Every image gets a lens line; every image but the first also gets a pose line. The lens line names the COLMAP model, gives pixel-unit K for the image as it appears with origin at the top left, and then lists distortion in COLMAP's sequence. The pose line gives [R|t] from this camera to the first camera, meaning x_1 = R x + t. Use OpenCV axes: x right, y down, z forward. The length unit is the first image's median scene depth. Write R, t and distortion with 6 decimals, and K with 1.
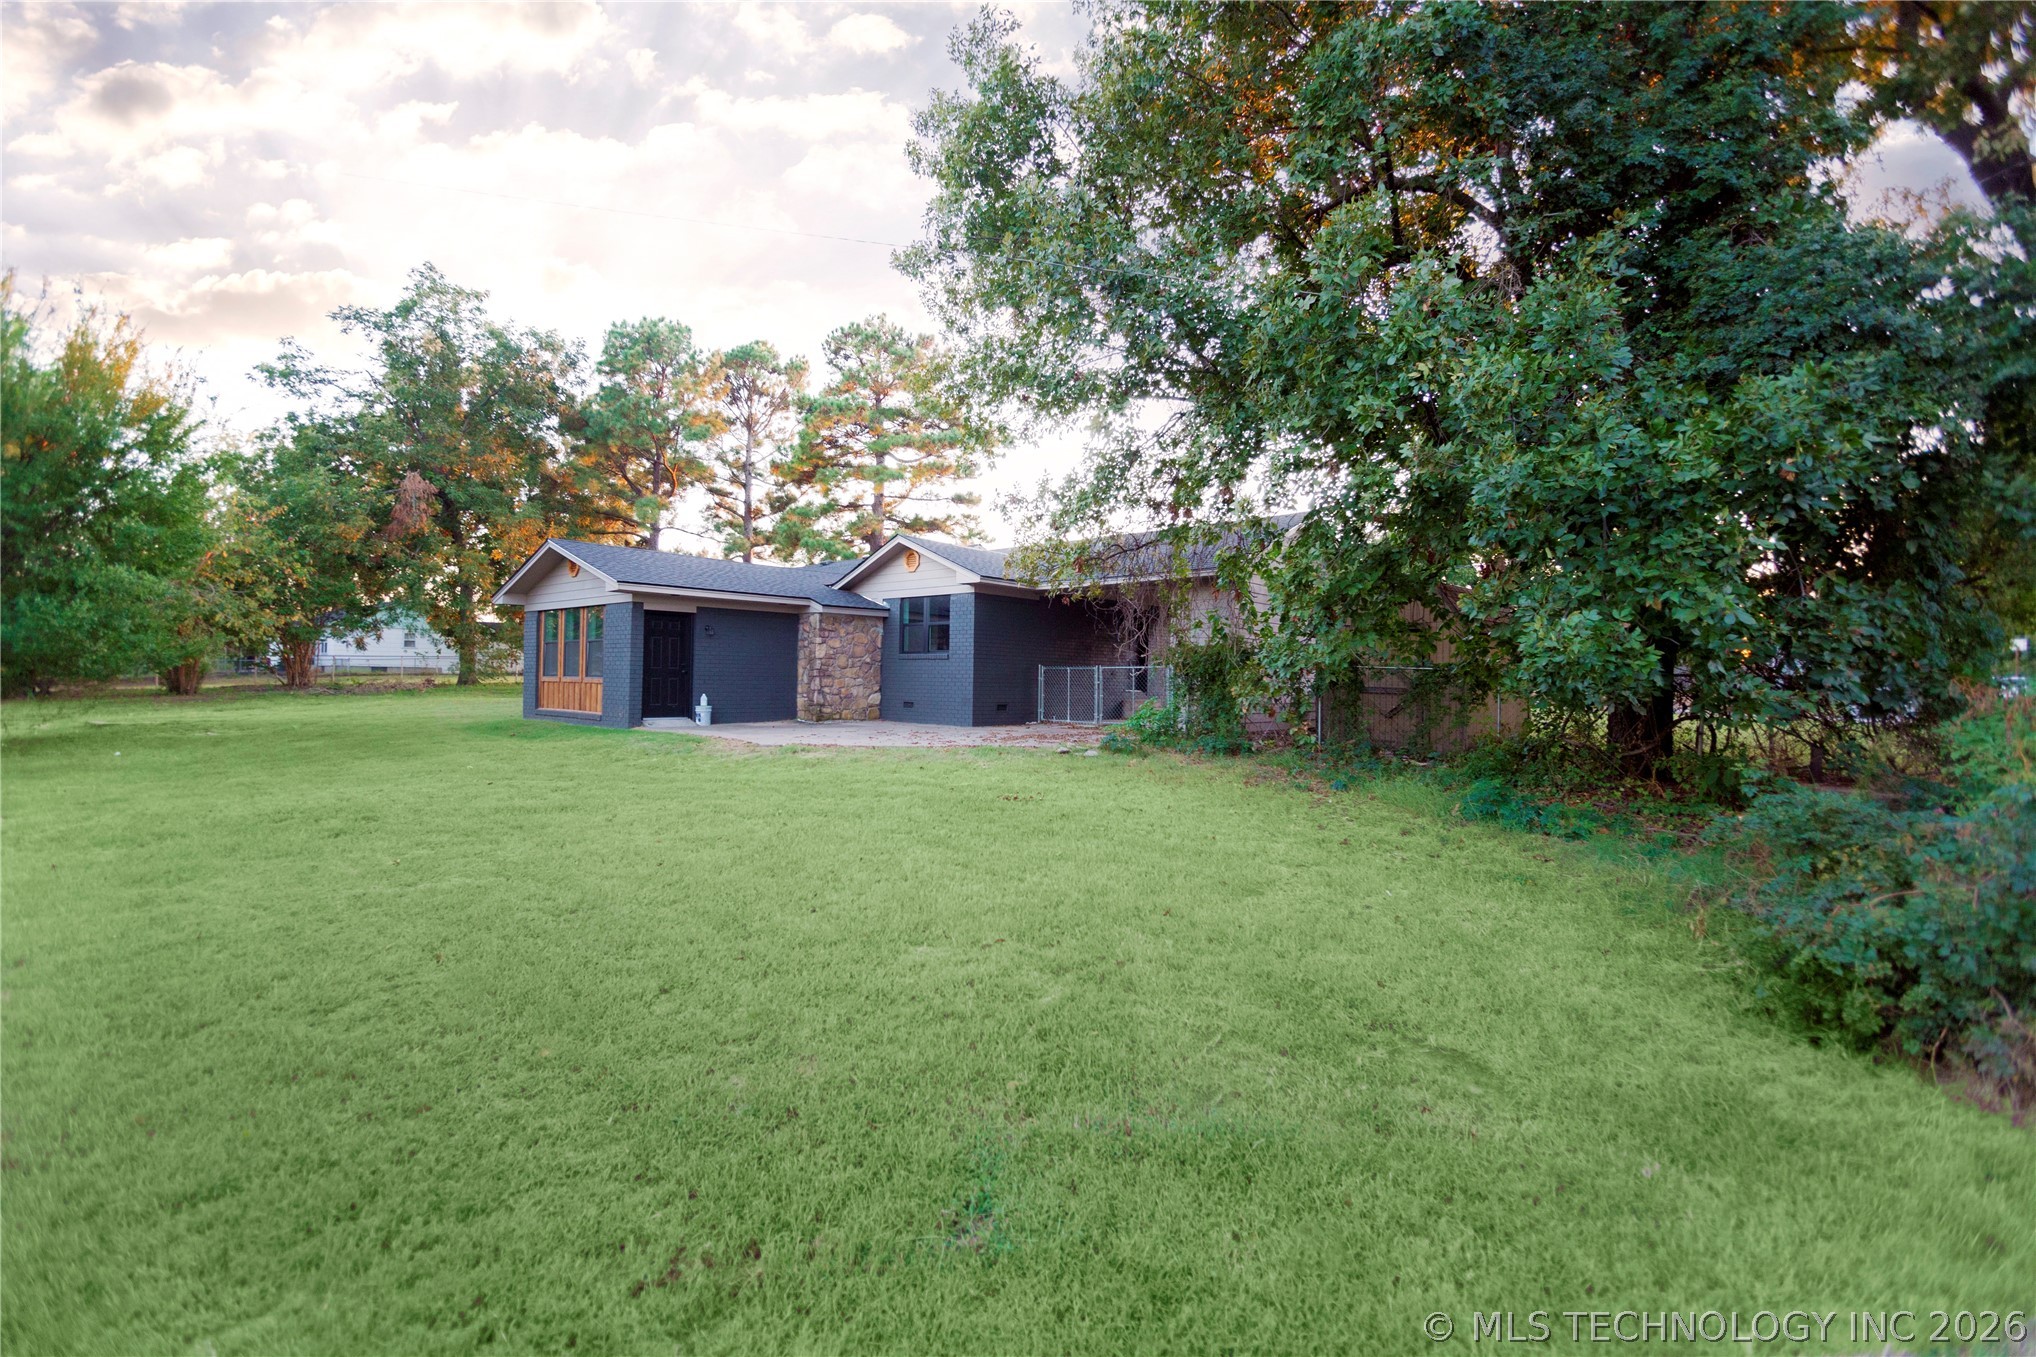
lens RADIAL K [[893.6, 0, 1011.3], [0, 893.6, 668.8], [0, 0, 1]] dist [-0.007063, 0.008496]
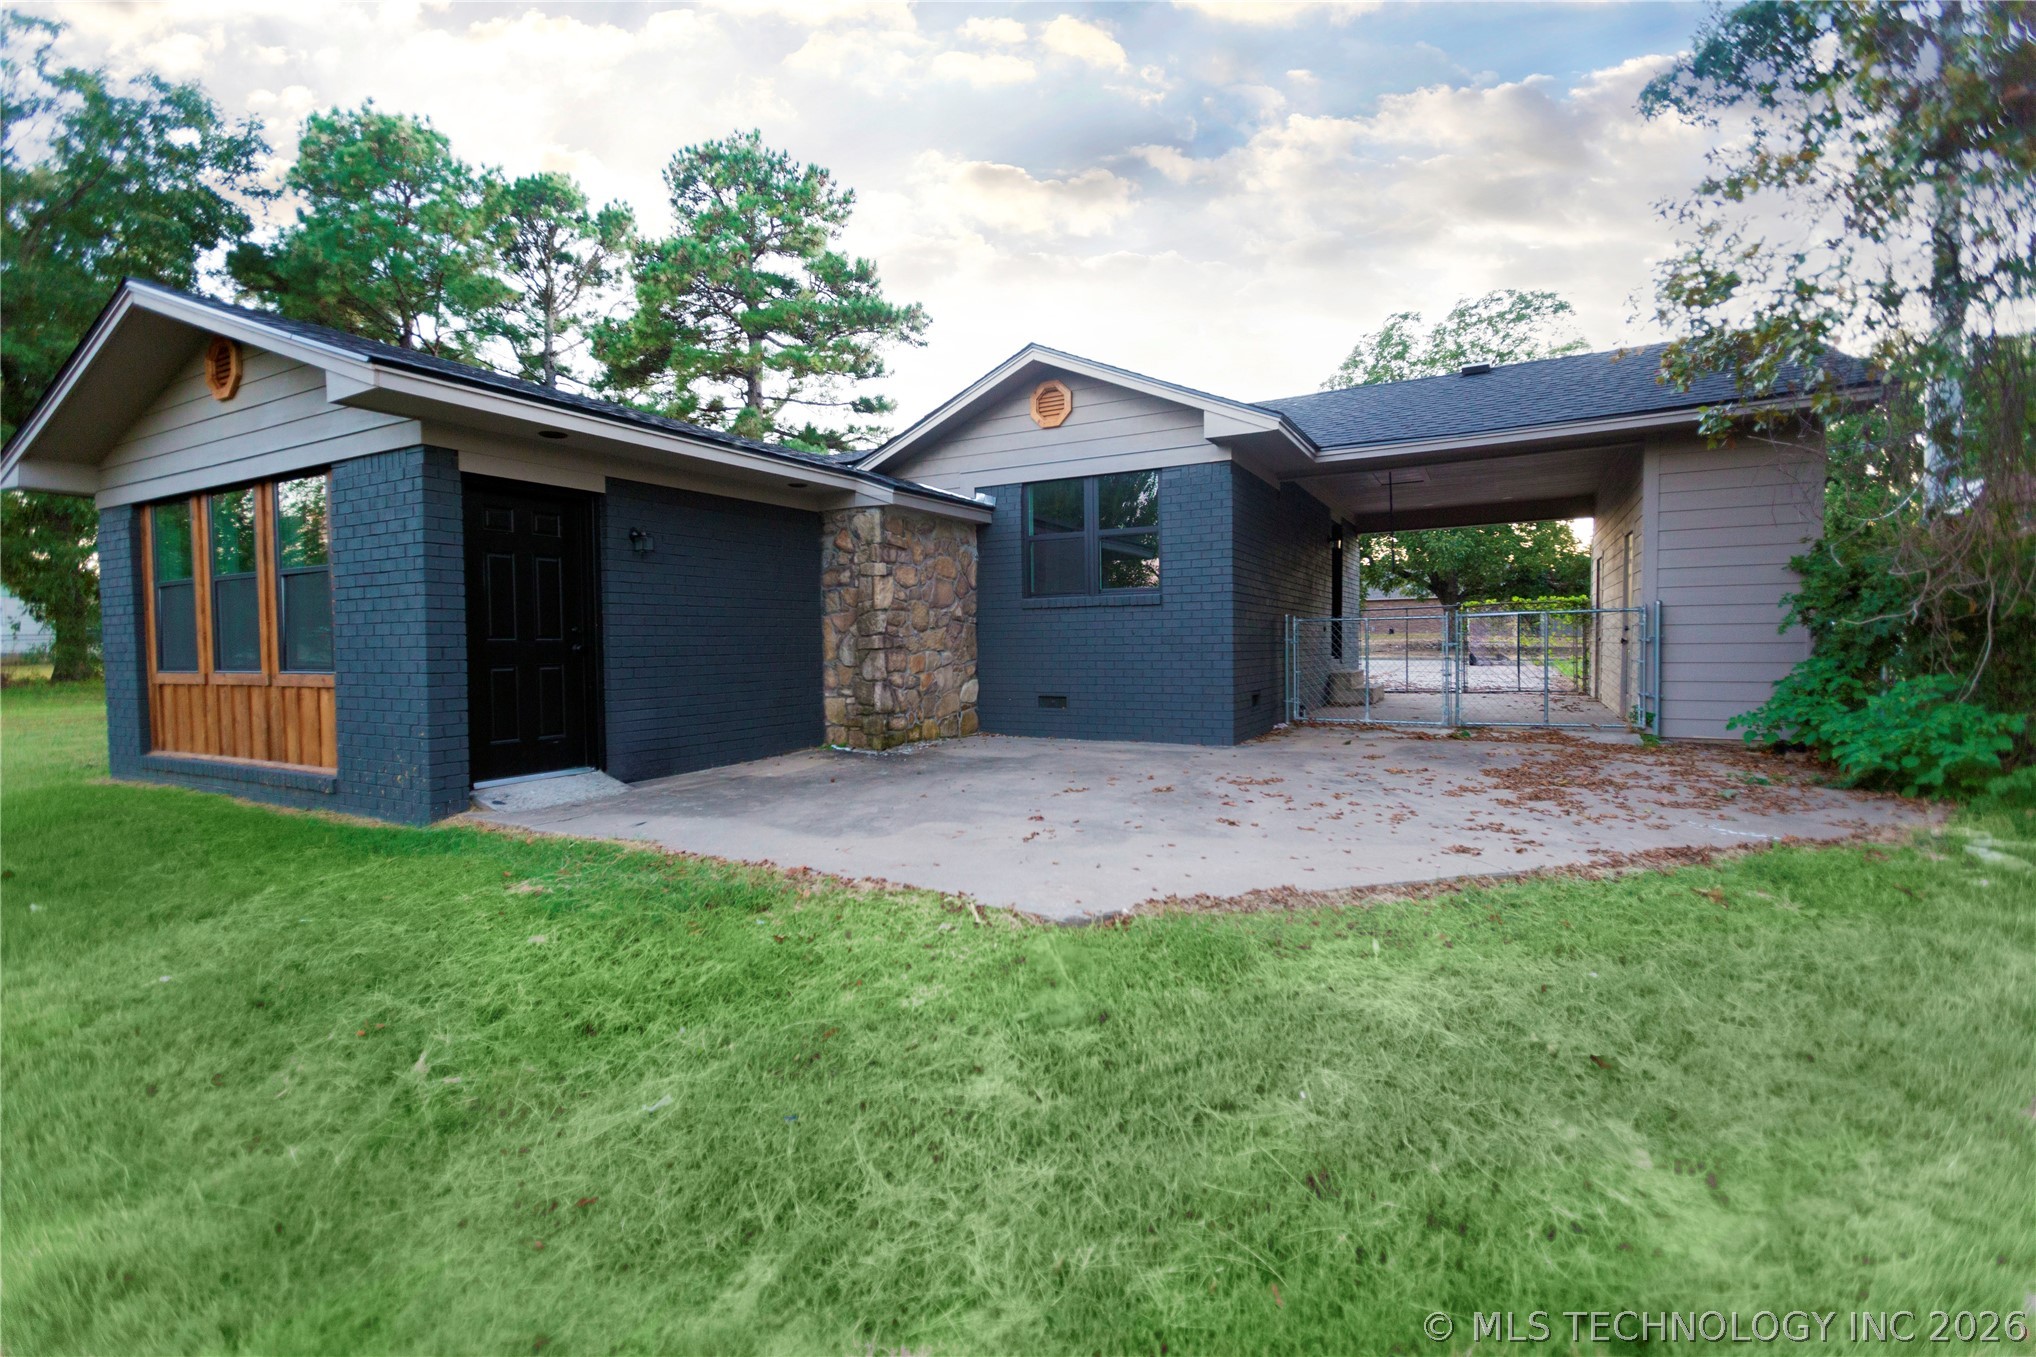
lens RADIAL K [[893.6, 0, 1011.3], [0, 893.6, 668.8], [0, 0, 1]] dist [-0.007063, 0.008496]
pose [[0.975022, -0.036169, 0.219145, -0.128466], [0.026982, 0.998633, 0.044772, -0.000092], [-0.220465, -0.037740, 0.974665, 0.279870]]
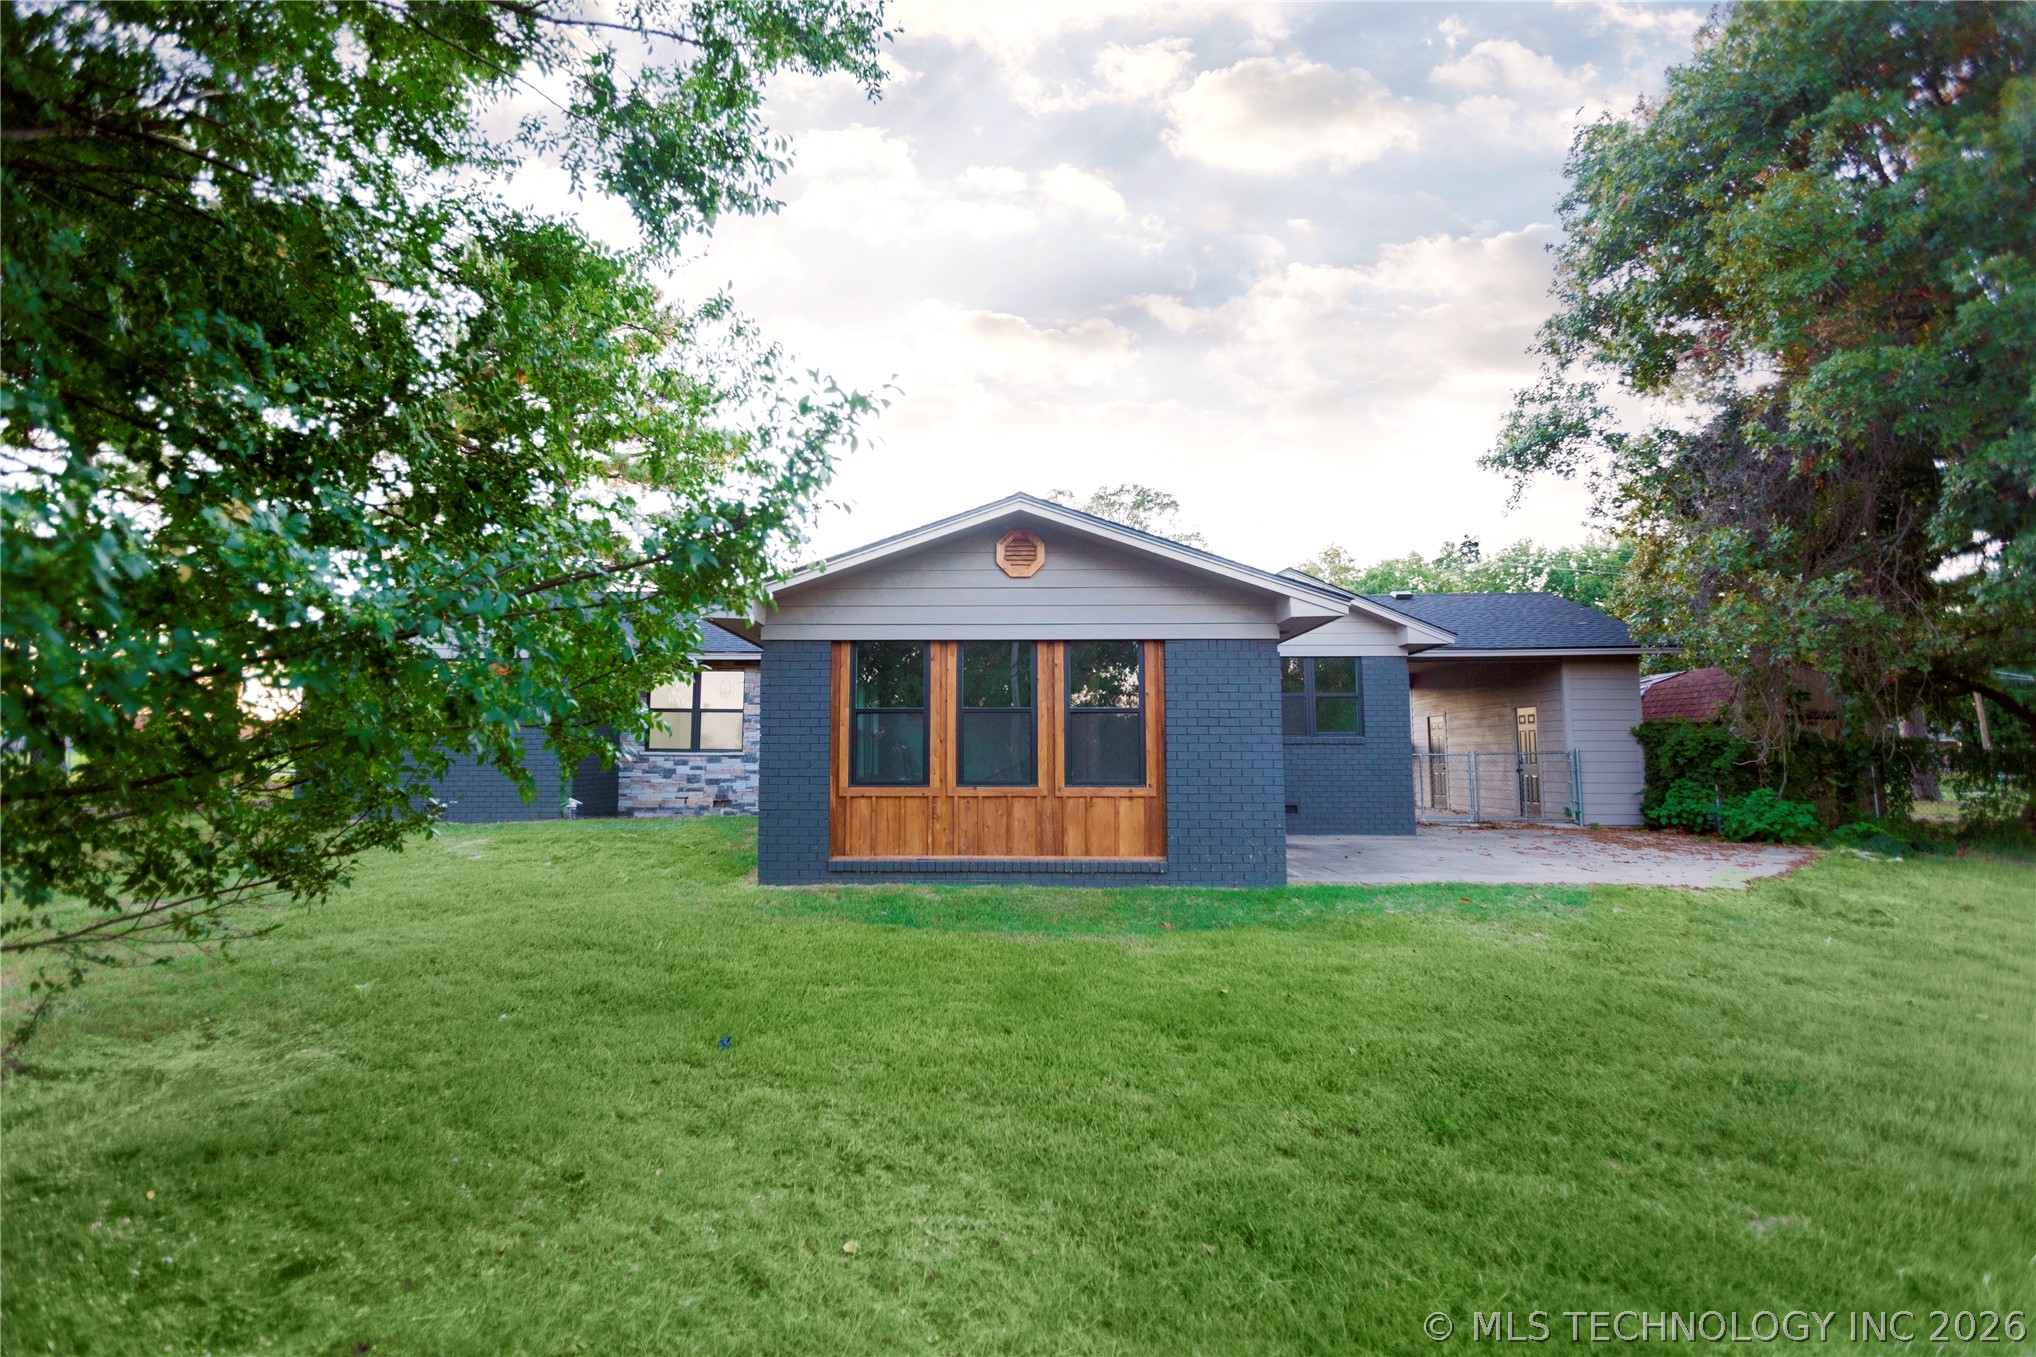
lens RADIAL K [[940.0, 0, 972.5], [0, 940.0, 668.2], [0, 0, 1]] dist [-0.003064, 0.000045]
pose [[0.764018, 0.046140, 0.643543, -0.414771], [0.006577, 0.996831, -0.079278, -0.006895], [-0.645162, 0.064802, 0.761293, 0.311604]]
